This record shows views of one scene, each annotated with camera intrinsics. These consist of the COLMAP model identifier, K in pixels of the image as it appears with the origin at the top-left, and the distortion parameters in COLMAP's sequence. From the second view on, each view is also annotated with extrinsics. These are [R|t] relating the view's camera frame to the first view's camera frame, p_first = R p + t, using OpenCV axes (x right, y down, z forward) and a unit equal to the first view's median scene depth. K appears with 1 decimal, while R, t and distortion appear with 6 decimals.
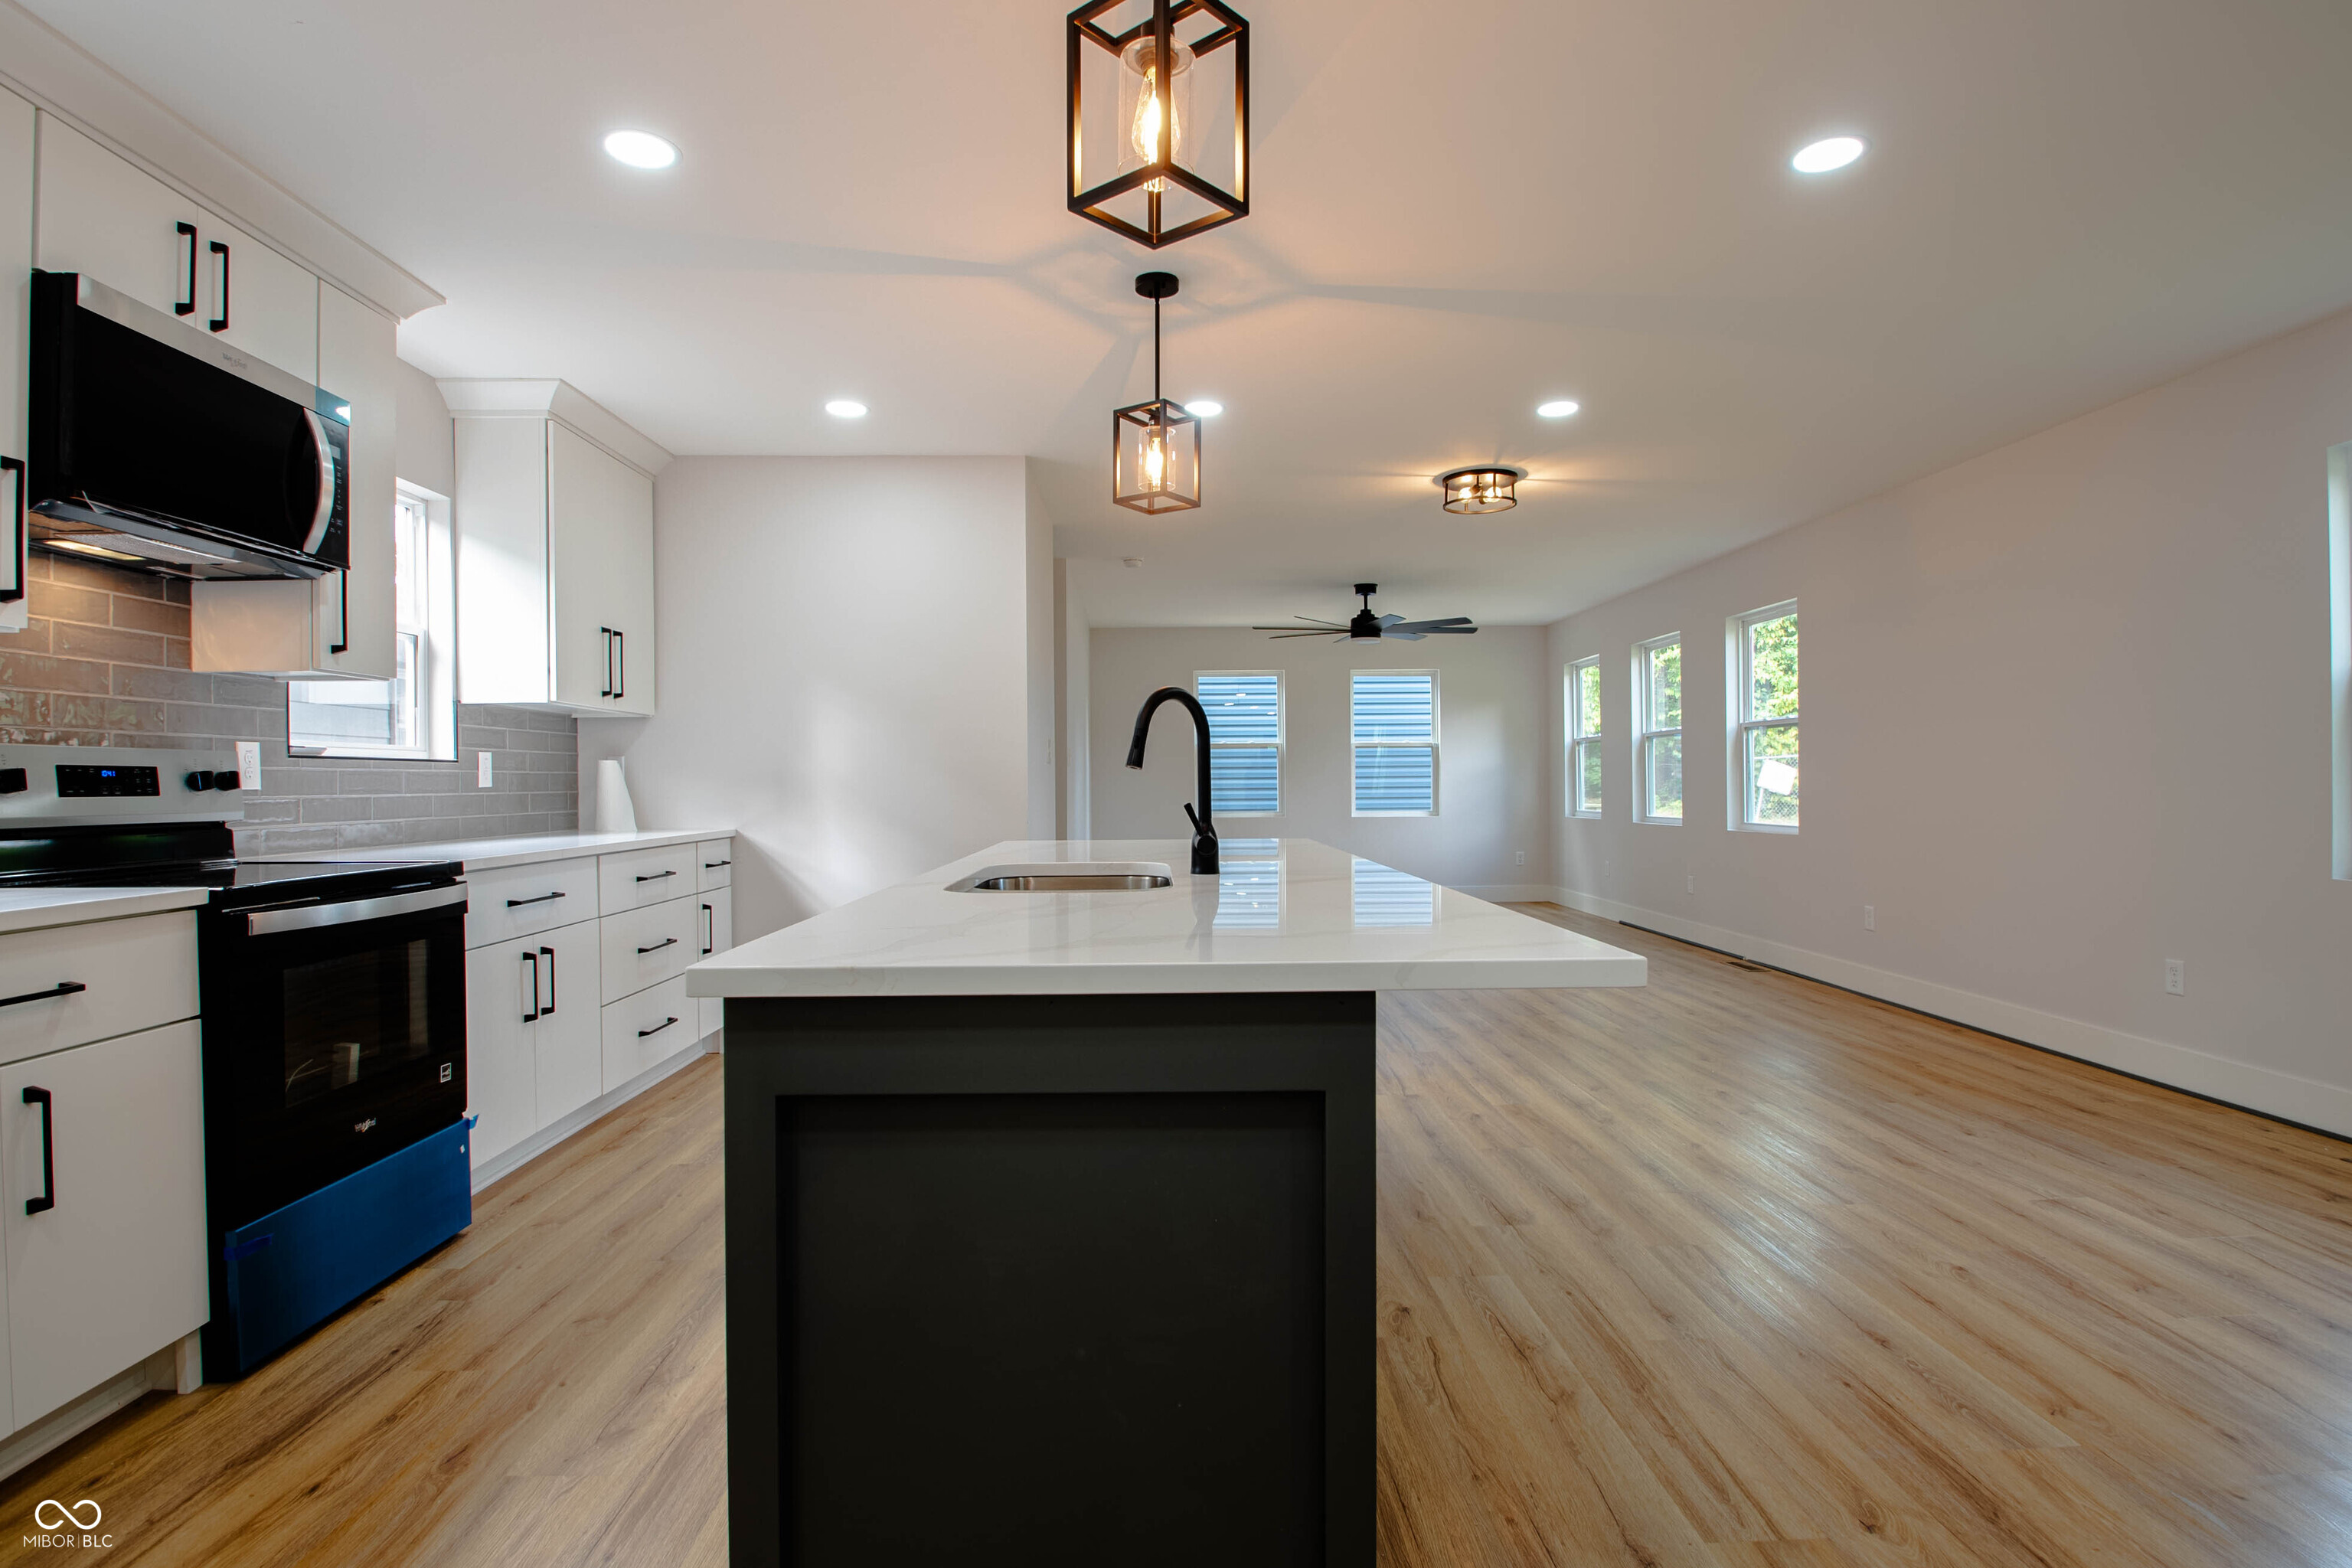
lens RADIAL K [[1184.2, 0, 1176.8], [0, 1184.2, 789.2], [0, 0, 1]] dist [-0.018864, -0.004955]
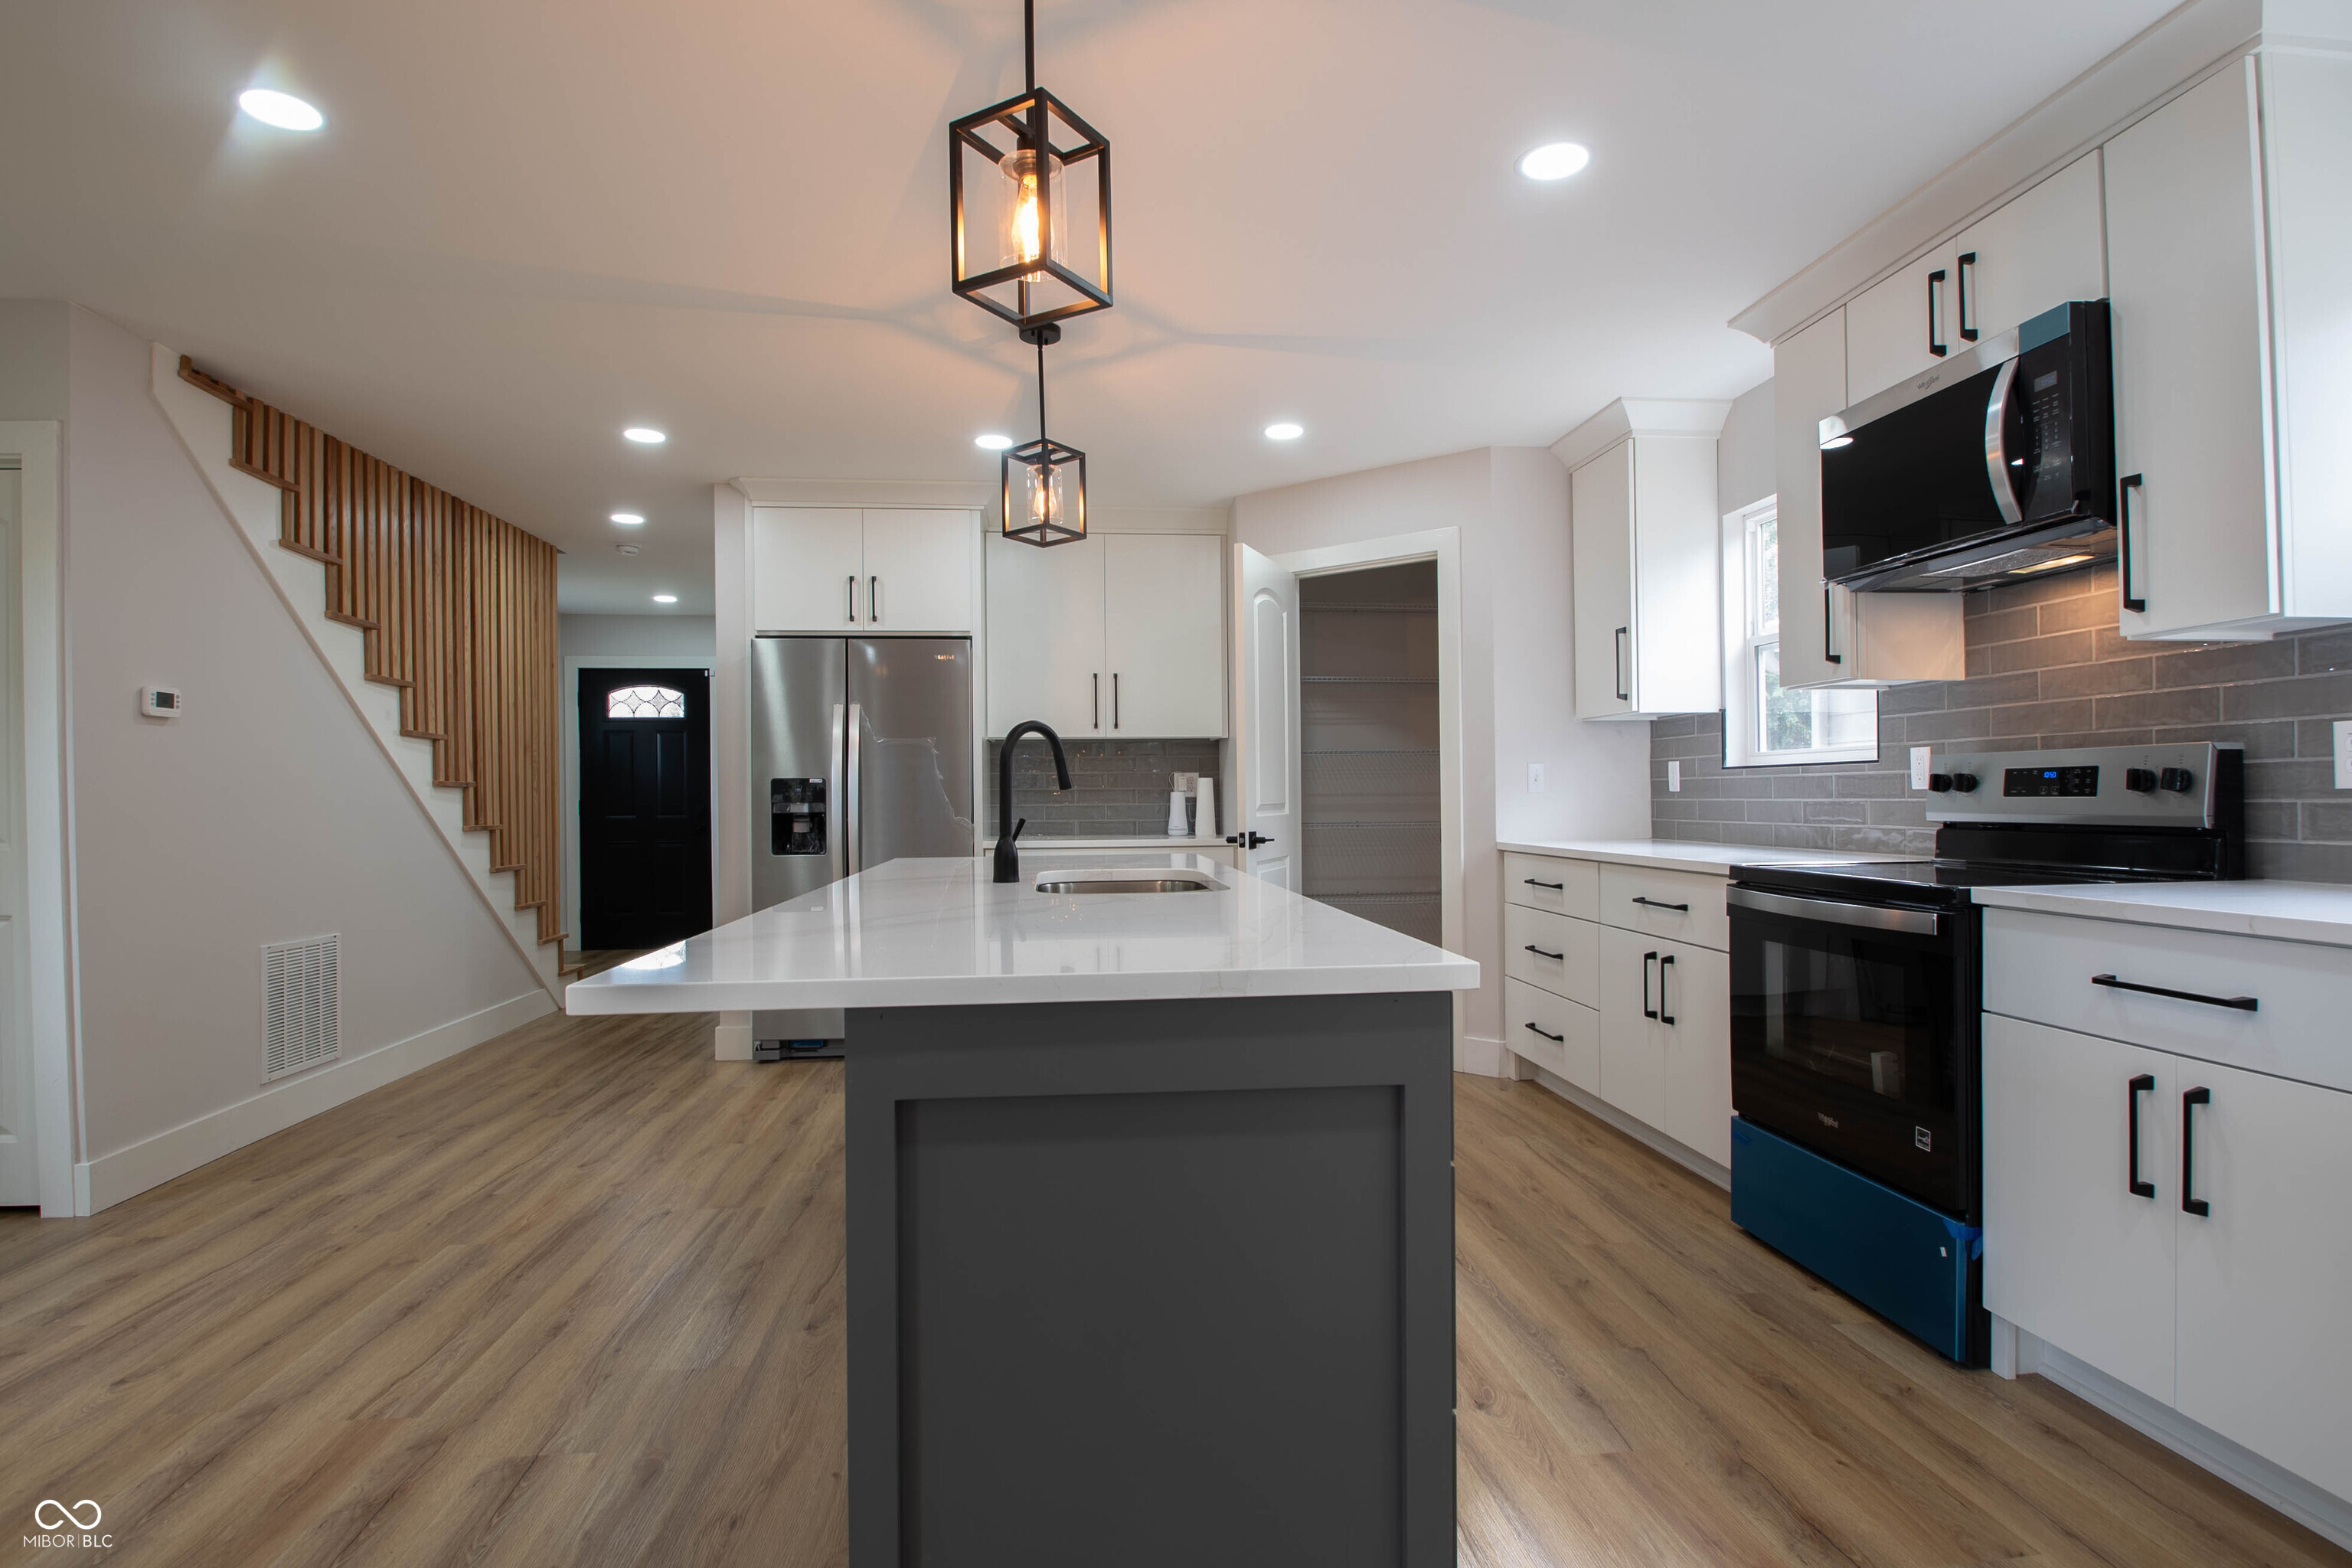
lens RADIAL K [[1184.2, 0, 1171.9], [0, 1184.2, 789.5], [0, 0, 1]] dist [-0.018864, -0.004955]
pose [[-0.996784, 0.016695, -0.078377, -0.043066], [0.016707, 0.999860, 0.000507, -0.013610], [0.078374, -0.000804, -0.996924, 1.983032]]
